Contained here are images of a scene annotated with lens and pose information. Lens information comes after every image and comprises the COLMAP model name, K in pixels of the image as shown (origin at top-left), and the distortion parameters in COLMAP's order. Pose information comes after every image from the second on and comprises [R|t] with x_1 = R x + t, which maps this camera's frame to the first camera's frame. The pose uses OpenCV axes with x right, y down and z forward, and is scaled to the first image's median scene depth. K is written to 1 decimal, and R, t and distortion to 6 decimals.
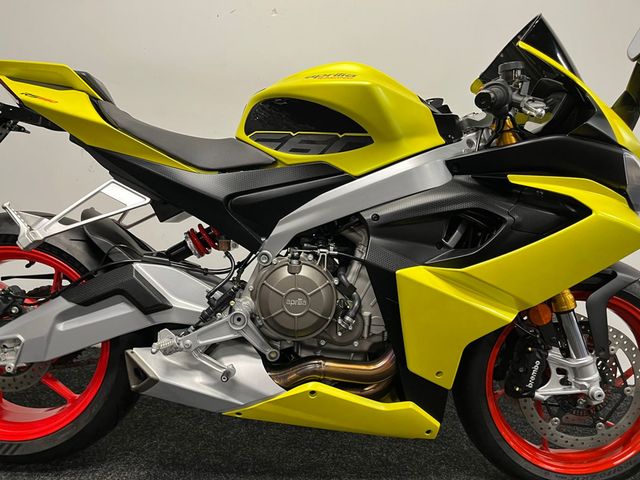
lens RADIAL K [[487.2, 0, 317.1], [0, 487.2, 241.1], [0, 0, 1]] dist [0.075649, -0.105169]
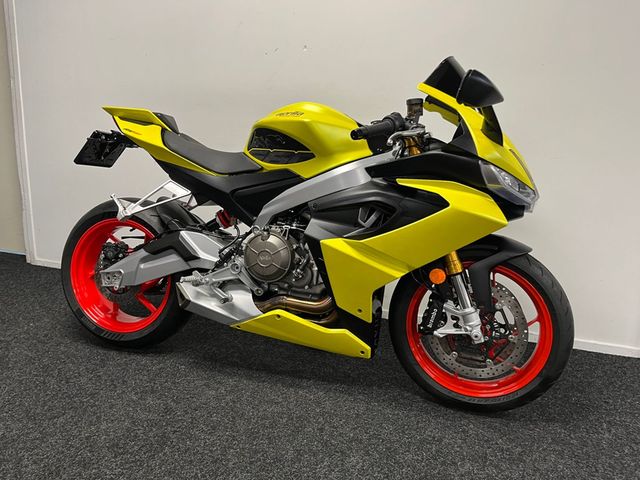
lens RADIAL K [[487.2, 0, 318.2], [0, 487.2, 235.5], [0, 0, 1]] dist [0.075649, -0.105169]
pose [[0.957167, 0.033170, -0.287629, 0.542560], [-0.022258, 0.998906, 0.041126, -0.016975], [0.288679, -0.032963, 0.956858, -0.444704]]
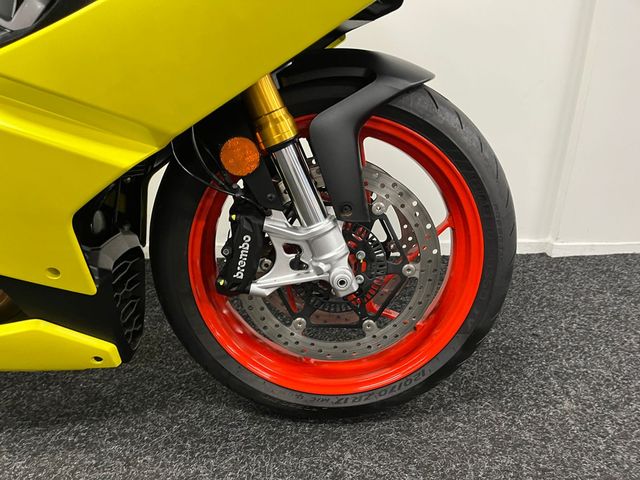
lens RADIAL K [[487.2, 0, 321.9], [0, 487.2, 240.2], [0, 0, 1]] dist [0.075649, -0.105169]
pose [[0.995940, -0.080491, 0.040315, 0.534687], [0.069868, 0.973517, 0.217677, 0.130478], [-0.056768, -0.213976, 0.975188, 0.428312]]
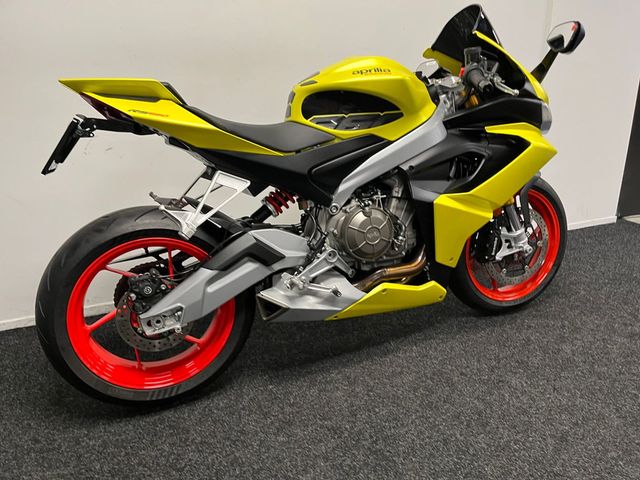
lens RADIAL K [[487.2, 0, 325.4], [0, 487.2, 245.0], [0, 0, 1]] dist [0.075649, -0.105169]
pose [[0.920202, -0.217832, 0.325233, -0.616674], [0.151564, 0.964323, 0.217048, -0.174391], [-0.360910, -0.150435, 0.920388, -0.289733]]
